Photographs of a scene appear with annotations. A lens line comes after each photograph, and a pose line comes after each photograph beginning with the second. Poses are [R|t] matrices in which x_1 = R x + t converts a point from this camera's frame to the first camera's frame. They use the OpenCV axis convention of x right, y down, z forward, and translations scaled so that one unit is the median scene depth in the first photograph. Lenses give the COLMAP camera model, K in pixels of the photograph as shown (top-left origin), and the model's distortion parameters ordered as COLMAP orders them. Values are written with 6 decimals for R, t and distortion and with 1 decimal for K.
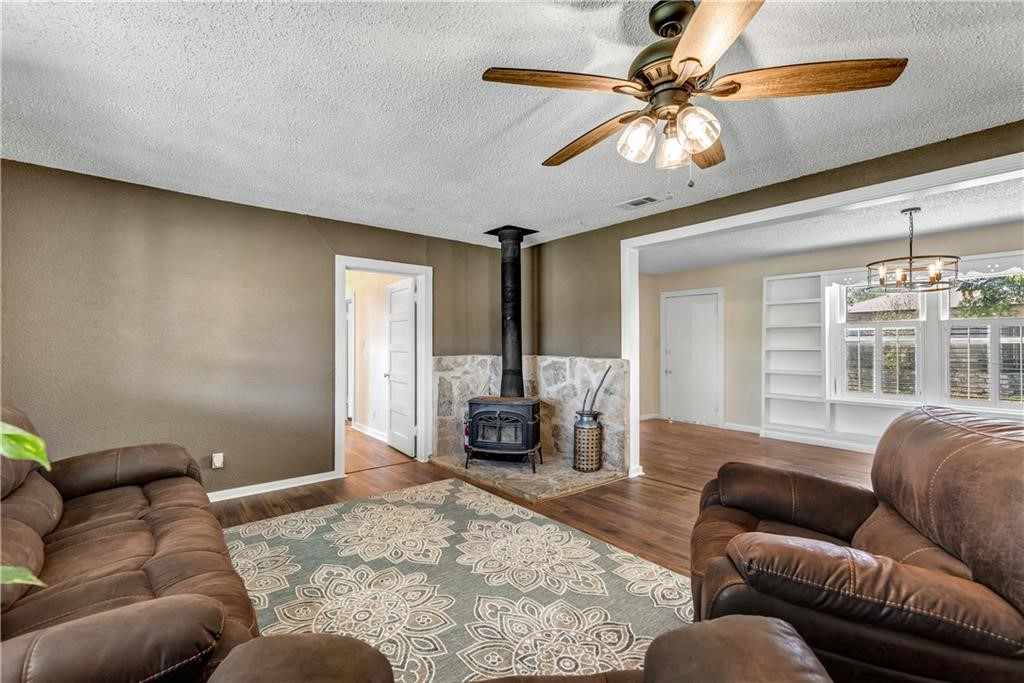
lens RADIAL K [[446.9, 0, 521.7], [0, 446.9, 344.6], [0, 0, 1]] dist [-0.001967, -0.000075]
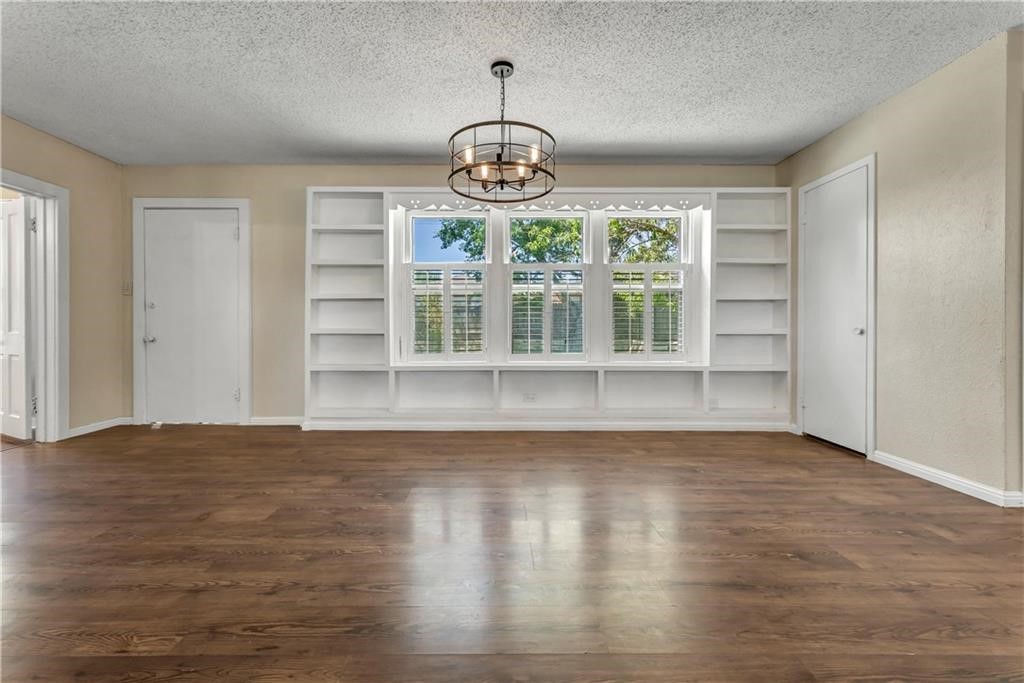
lens RADIAL K [[431.1, 0, 506.7], [0, 431.1, 334.4], [0, 0, 1]] dist [-0.006555, 0.000354]
pose [[0.638252, 0.001204, 0.769826, 0.271593], [-0.000842, 0.999999, -0.000866, 0.073242], [-0.769827, -0.000095, 0.638253, 0.418526]]
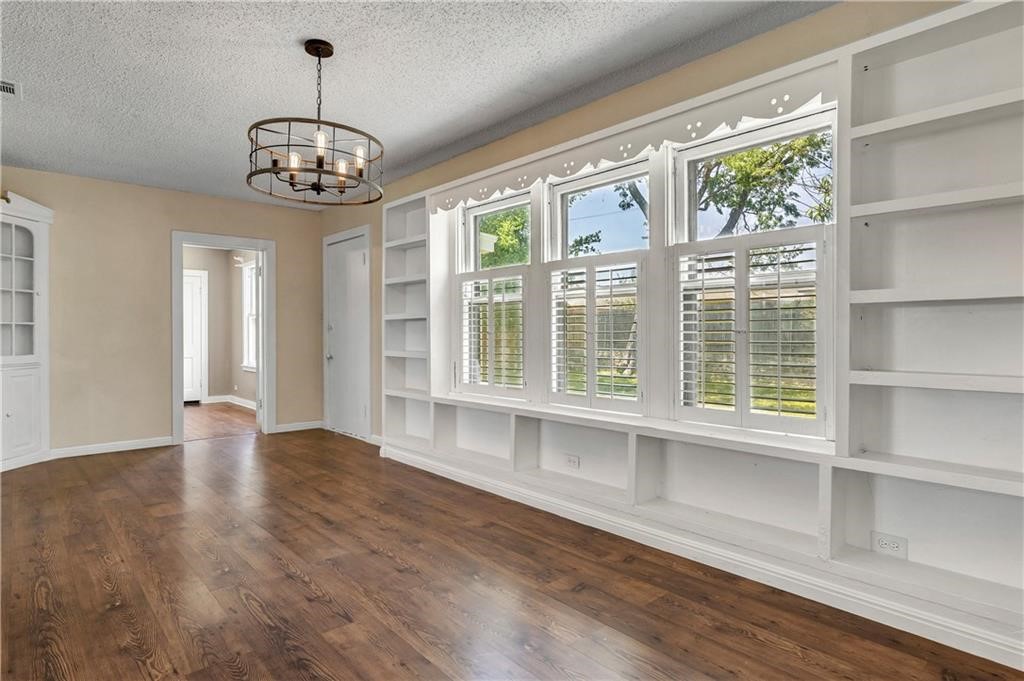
lens RADIAL K [[577.3, 0, 511.7], [0, 577.3, 337.0], [0, 0, 1]] dist [-0.012015, 0.000702]
pose [[0.999896, 0.003307, 0.014045, 0.797207], [-0.003347, 0.999990, 0.002865, 0.037545], [-0.014035, -0.002911, 0.999897, 0.198987]]
